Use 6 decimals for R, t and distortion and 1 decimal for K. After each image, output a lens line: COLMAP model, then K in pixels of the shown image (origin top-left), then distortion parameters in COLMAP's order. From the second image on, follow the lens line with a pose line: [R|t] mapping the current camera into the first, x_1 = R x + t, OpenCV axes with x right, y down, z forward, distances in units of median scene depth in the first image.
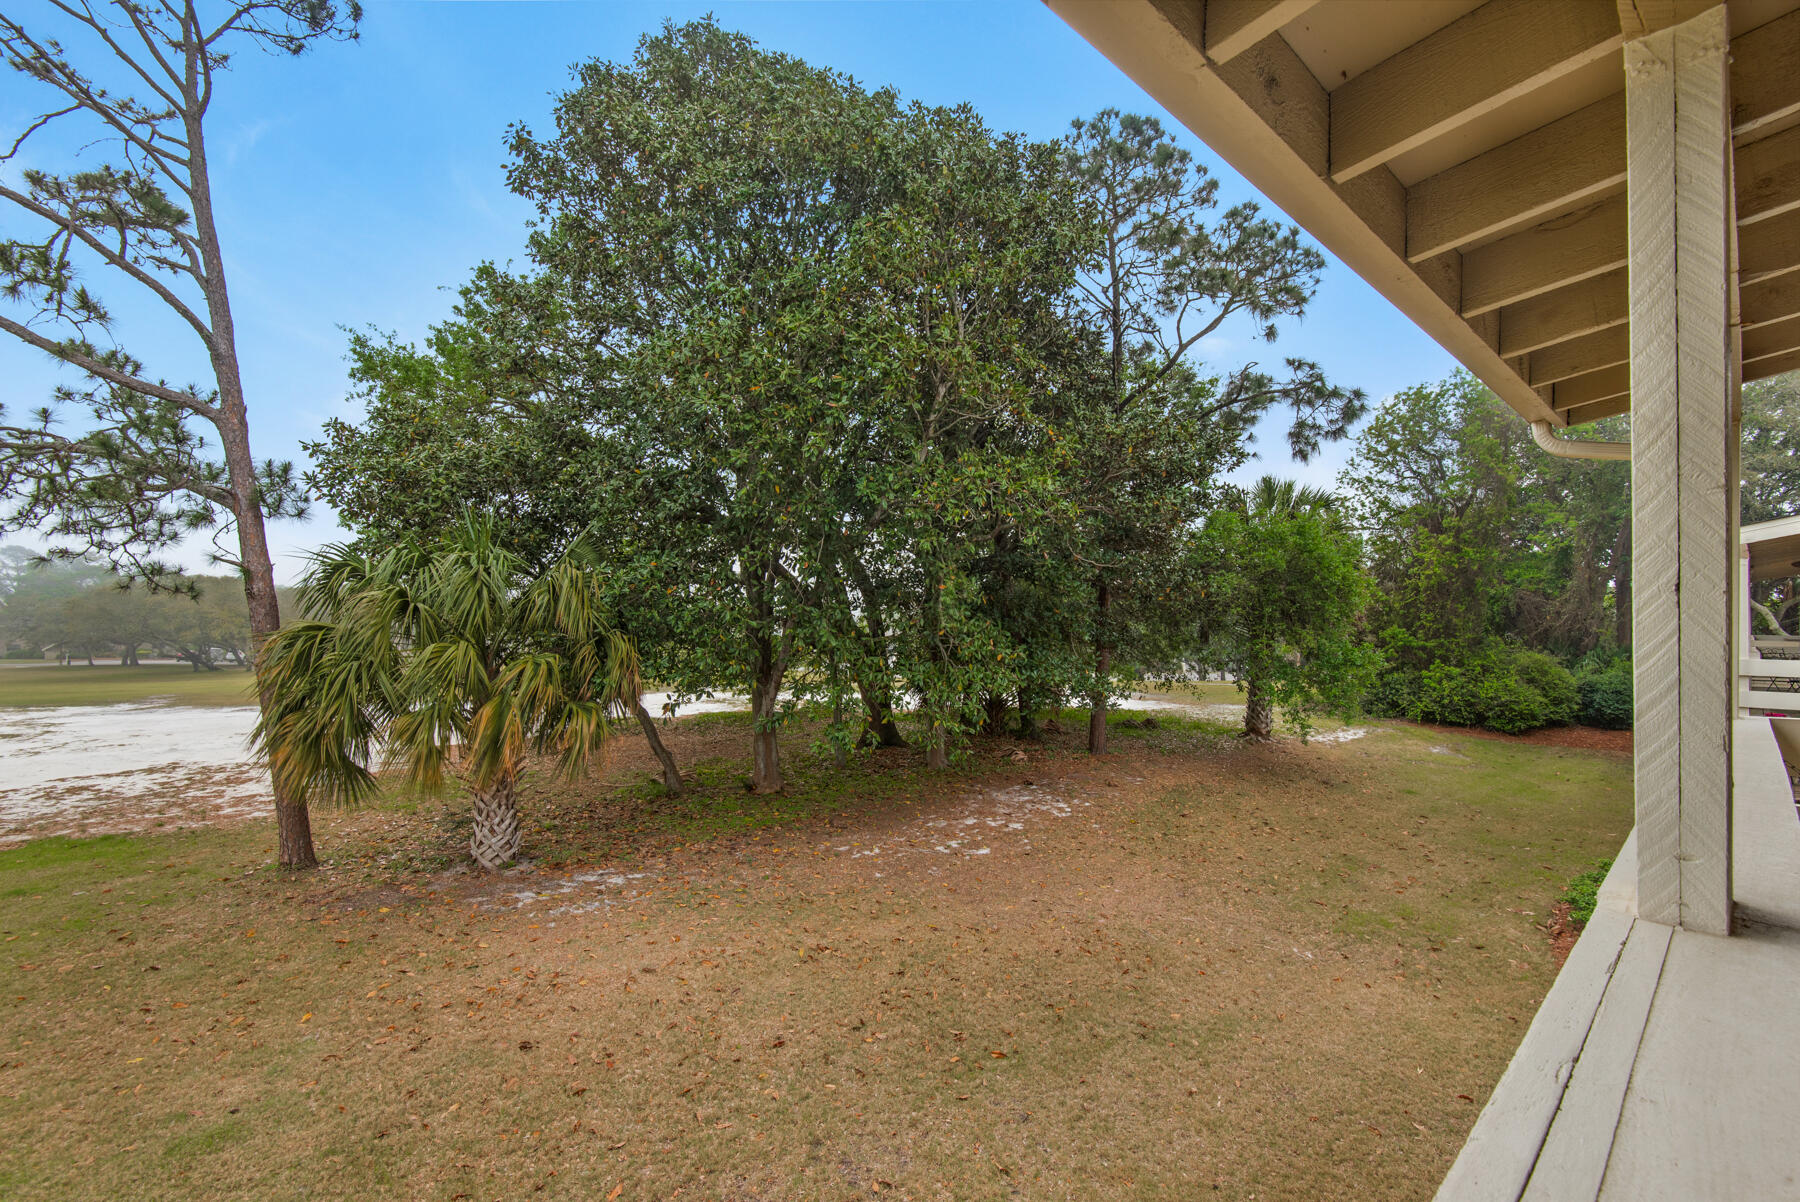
lens RADIAL K [[765.9, 0, 896.2], [0, 765.9, 619.6], [0, 0, 1]] dist [0.000235, 0.000059]
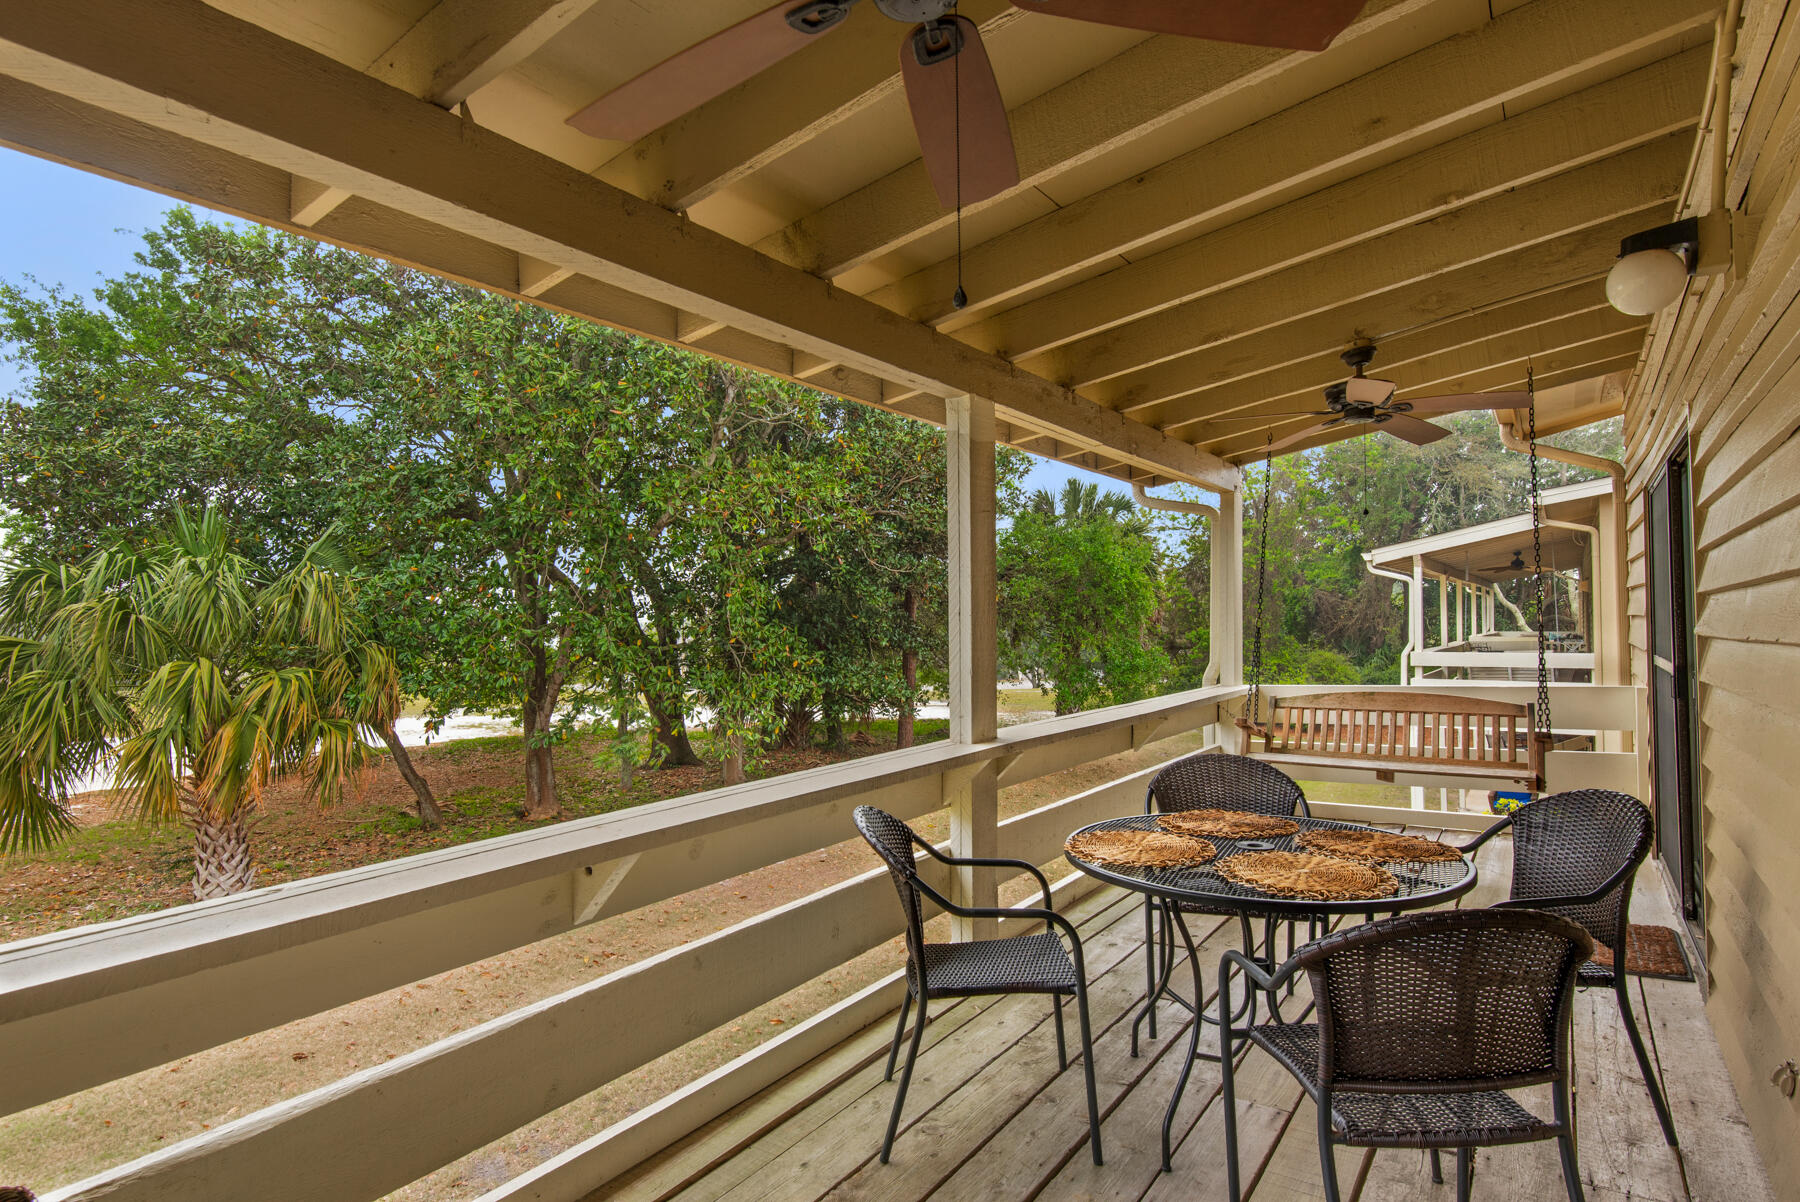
lens RADIAL K [[920.9, 0, 900.2], [0, 920.9, 612.2], [0, 0, 1]] dist [0.019395, -0.014220]
pose [[0.976684, -0.007552, 0.214551, 0.014108], [0.010321, 0.999877, -0.011790, -0.001435], [-0.214436, 0.013730, 0.976642, -0.181421]]
